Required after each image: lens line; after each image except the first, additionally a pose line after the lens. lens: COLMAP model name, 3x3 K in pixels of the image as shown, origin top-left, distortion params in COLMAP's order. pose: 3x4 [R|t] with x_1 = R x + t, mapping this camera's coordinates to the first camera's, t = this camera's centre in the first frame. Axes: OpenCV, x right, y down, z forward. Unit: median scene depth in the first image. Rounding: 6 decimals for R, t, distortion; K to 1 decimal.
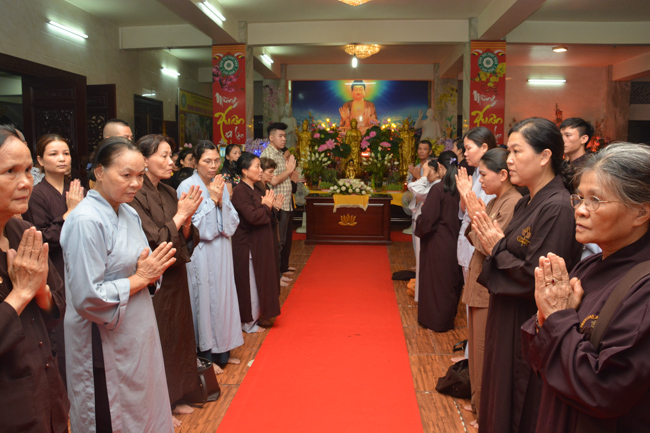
lens RADIAL K [[505.2, 0, 323.6], [0, 505.2, 216.6], [0, 0, 1]] dist [-0.104200, 0.028502]
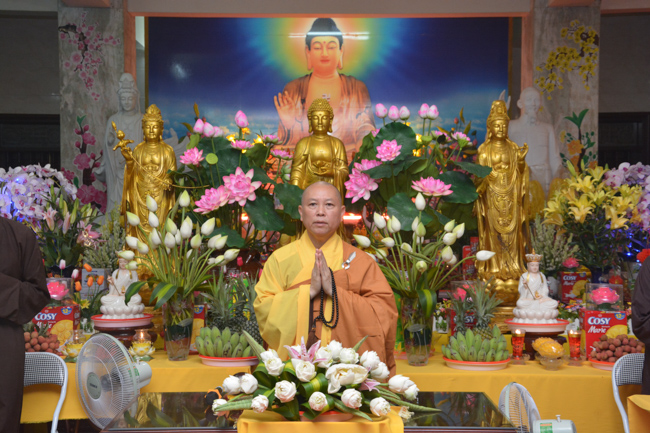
lens RADIAL K [[944.5, 0, 322.7], [0, 944.5, 216.1], [0, 0, 1]] dist [0.230217, 0.000000]
pose [[0.997125, -0.004617, 0.075640, 0.019841], [0.013521, 0.992965, -0.117632, -0.063371], [-0.074565, 0.118316, 0.990172, 0.467061]]
